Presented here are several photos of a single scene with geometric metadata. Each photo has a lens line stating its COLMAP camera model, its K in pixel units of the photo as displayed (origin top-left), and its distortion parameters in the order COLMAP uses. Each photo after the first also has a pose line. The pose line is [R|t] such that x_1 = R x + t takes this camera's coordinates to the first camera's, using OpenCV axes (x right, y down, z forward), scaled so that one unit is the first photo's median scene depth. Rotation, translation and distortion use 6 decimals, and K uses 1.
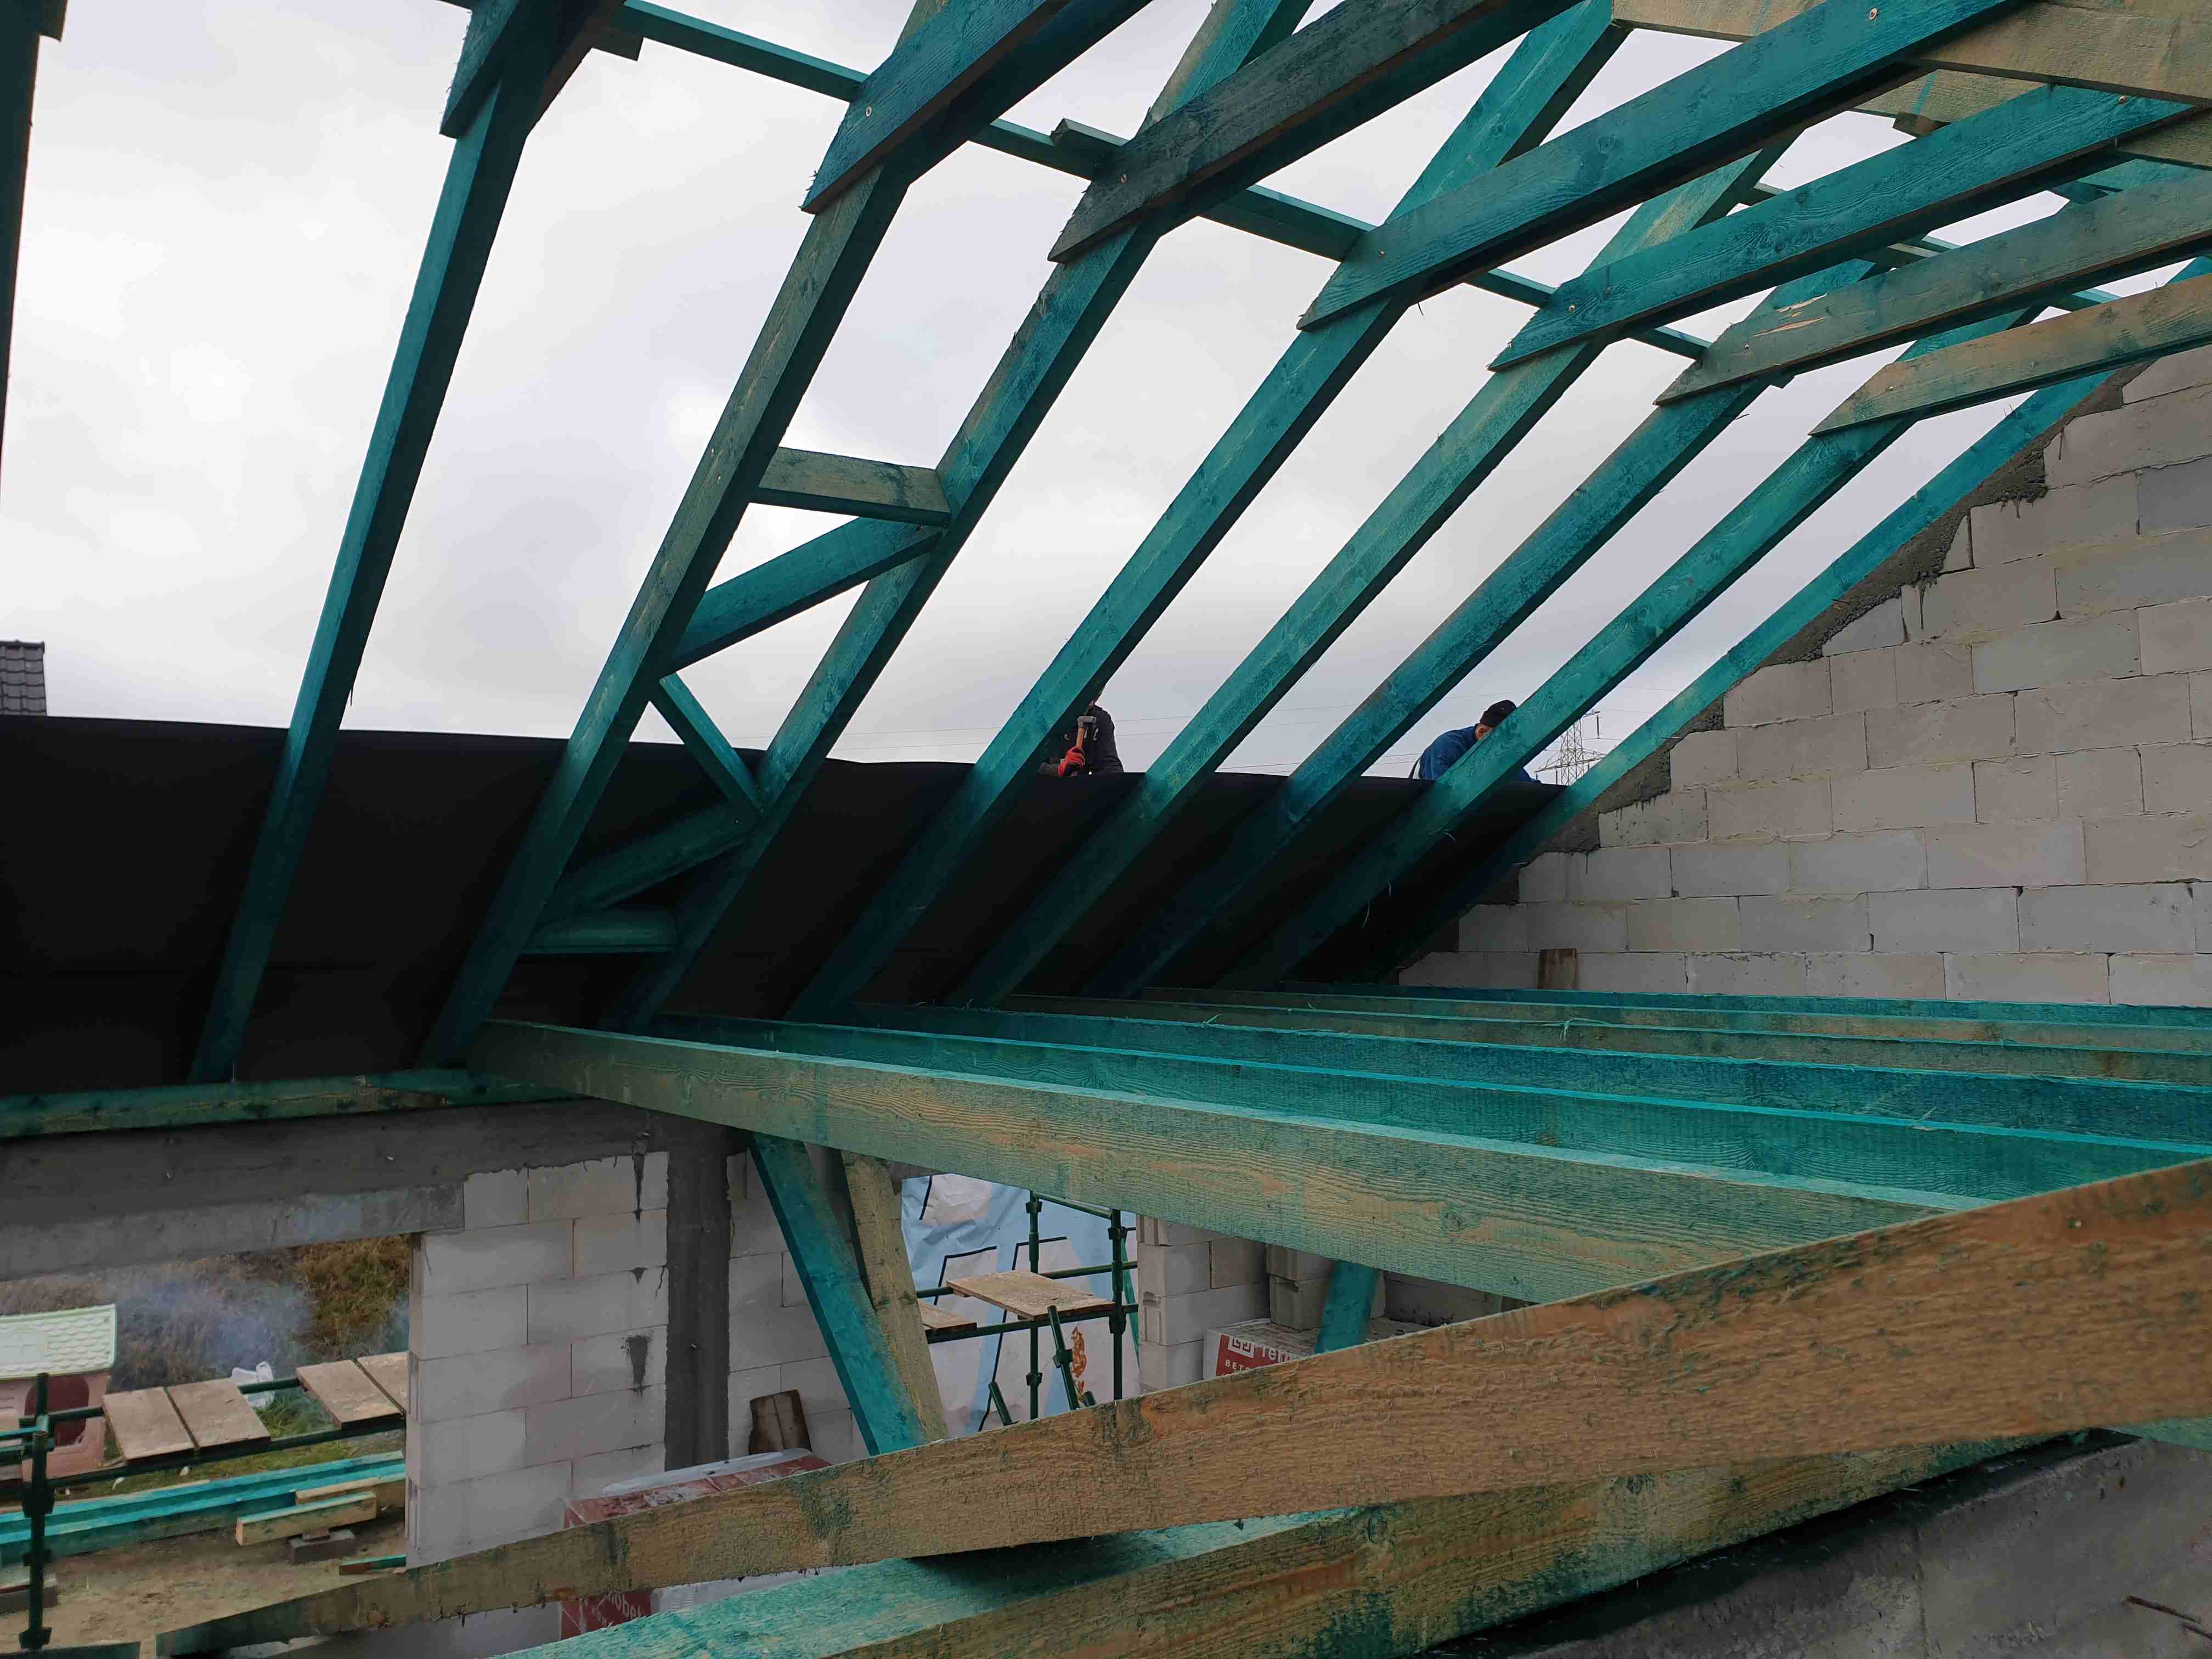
lens RADIAL K [[1713.6, 0, 1096.6], [0, 1713.6, 830.7], [0, 0, 1]] dist [0.033349, -0.023356]
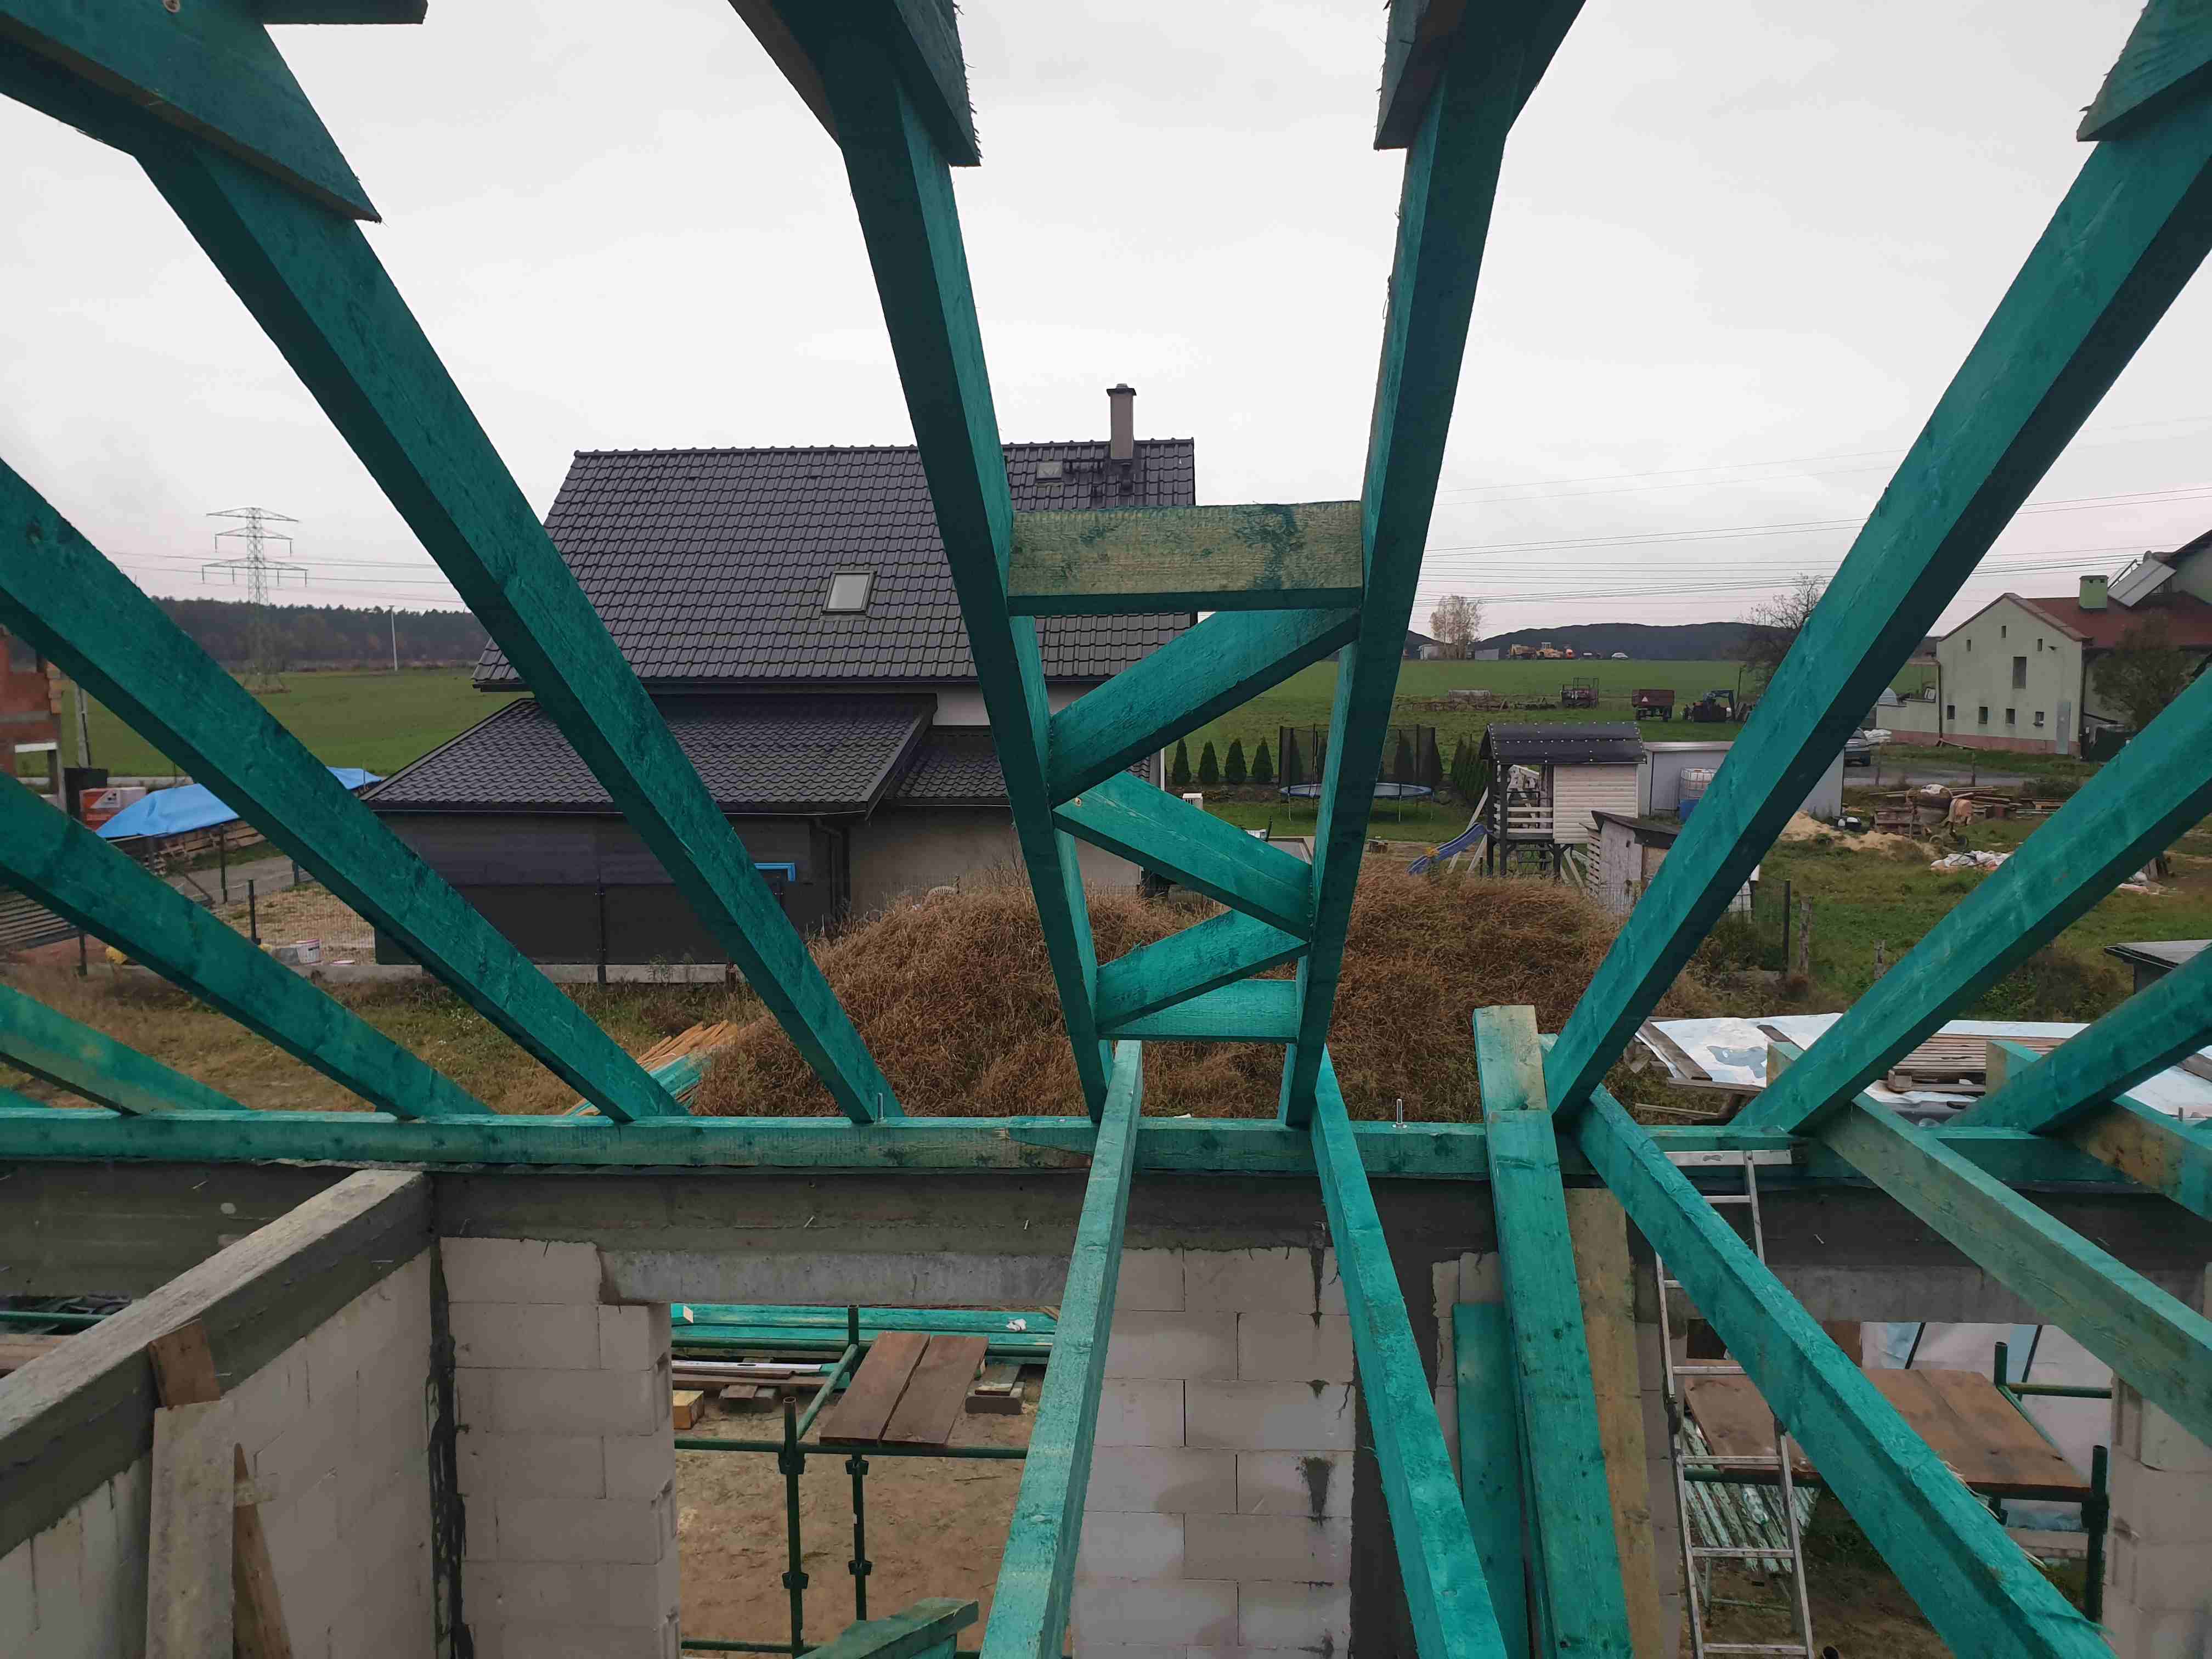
lens RADIAL K [[1713.6, 0, 1112.2], [0, 1713.6, 826.3], [0, 0, 1]] dist [0.033349, -0.023356]
pose [[0.782833, 0.072712, -0.617968, 0.155846], [0.032161, 0.987093, 0.156885, -0.149112], [0.621400, -0.142689, 0.770391, 0.370027]]
